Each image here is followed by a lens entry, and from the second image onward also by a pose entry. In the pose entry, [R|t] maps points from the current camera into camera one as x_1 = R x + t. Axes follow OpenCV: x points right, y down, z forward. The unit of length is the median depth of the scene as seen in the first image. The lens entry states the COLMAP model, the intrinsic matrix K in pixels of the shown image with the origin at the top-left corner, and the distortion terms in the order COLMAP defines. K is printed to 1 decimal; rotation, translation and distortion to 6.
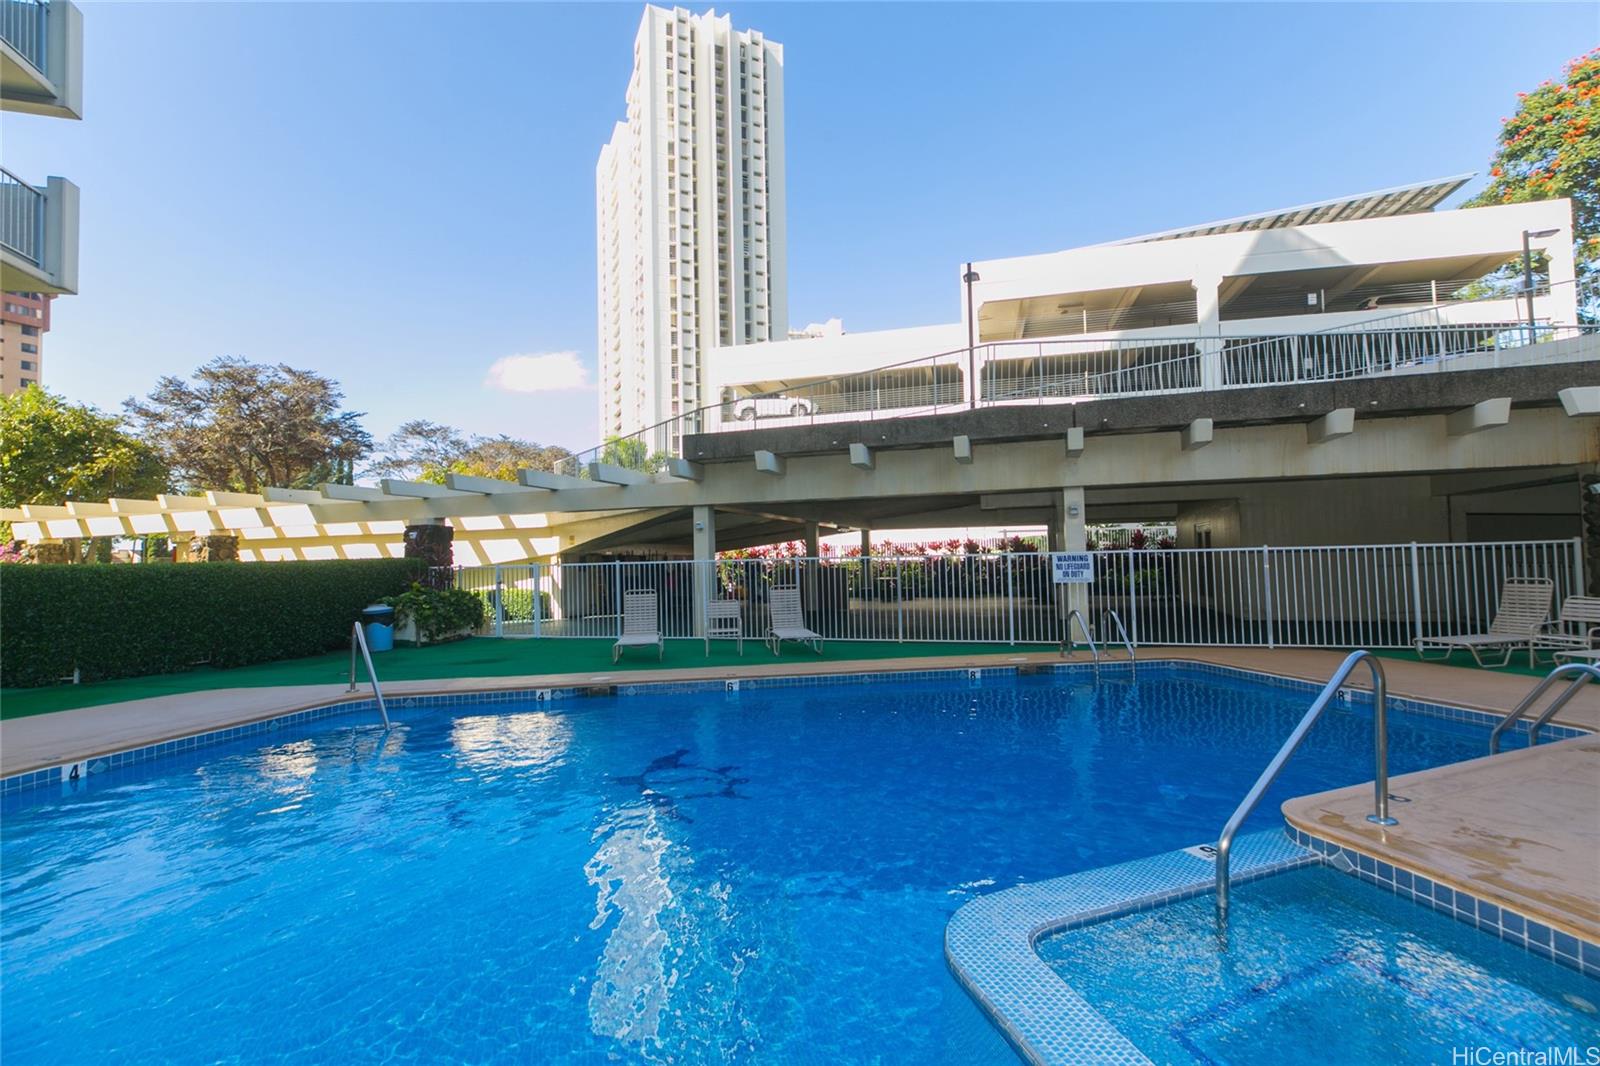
lens RADIAL K [[707.3, 0, 800.0], [0, 707.3, 533.0], [0, 0, 1]] dist [0.023954, 0.000163]
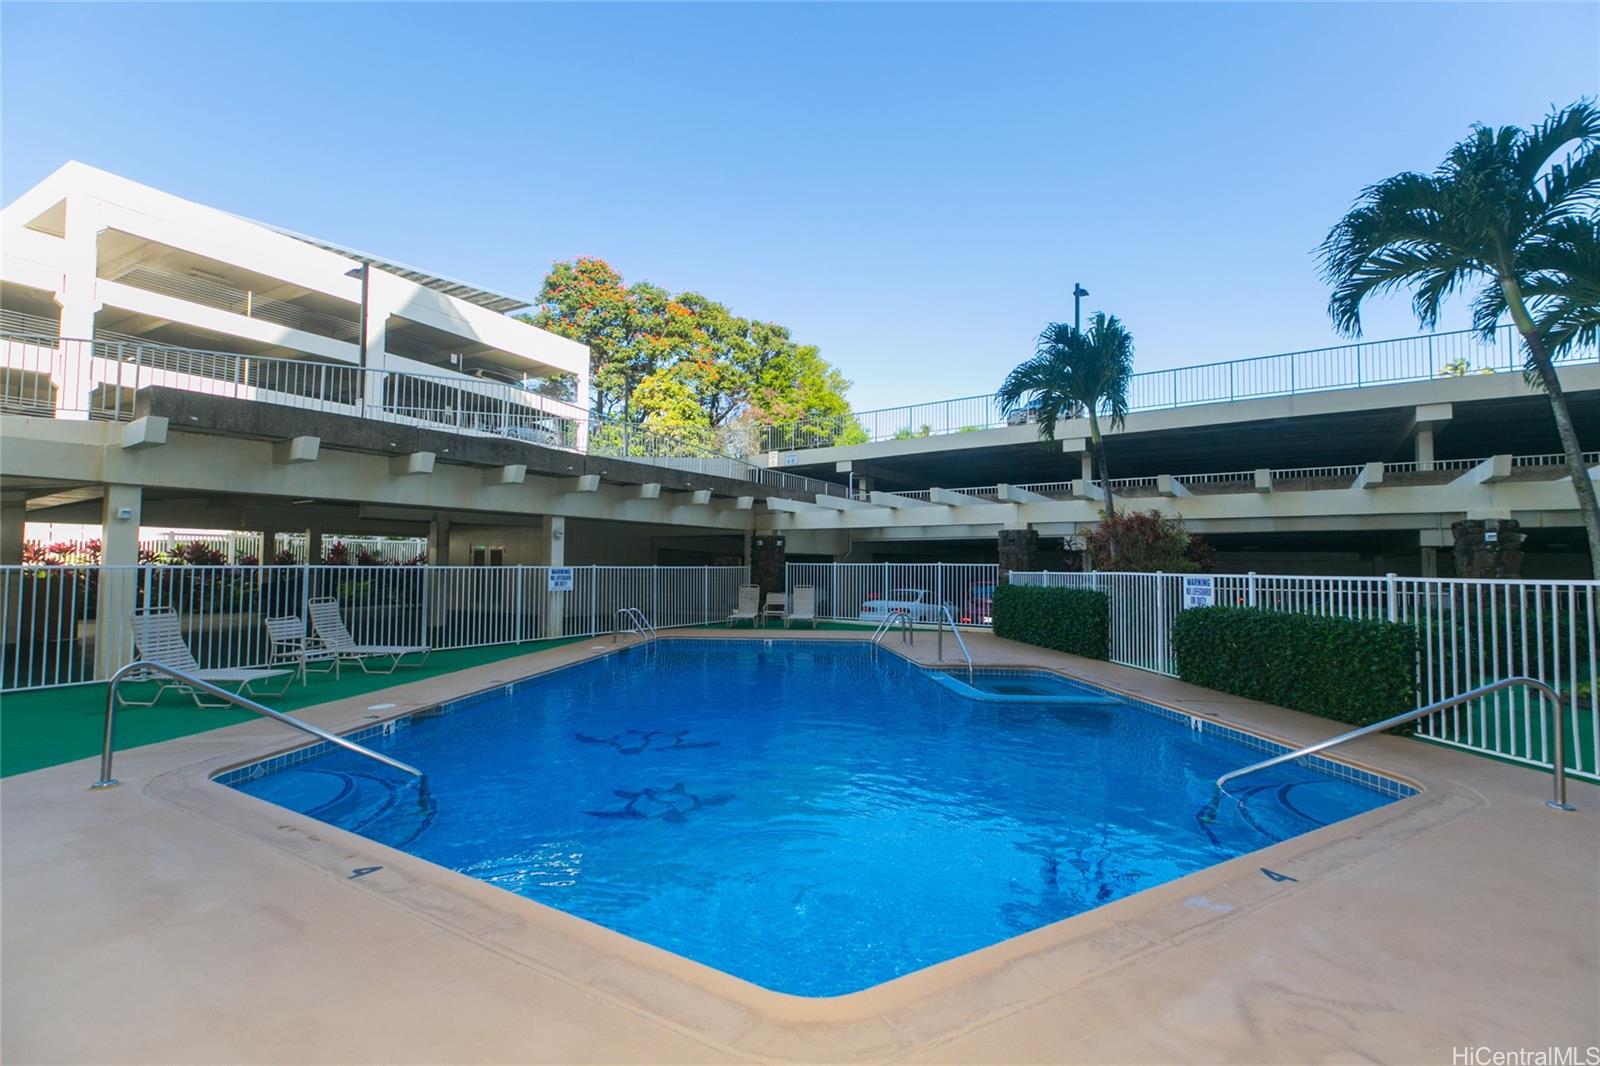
lens RADIAL K [[730.9, 0, 800.0], [0, 730.9, 533.0], [0, 0, 1]] dist [-0.001152, -0.000112]
pose [[0.317272, 0.072589, 0.945552, -0.232937], [-0.050792, 0.996936, -0.059491, 0.007209], [-0.946974, -0.029152, 0.319986, 0.054231]]
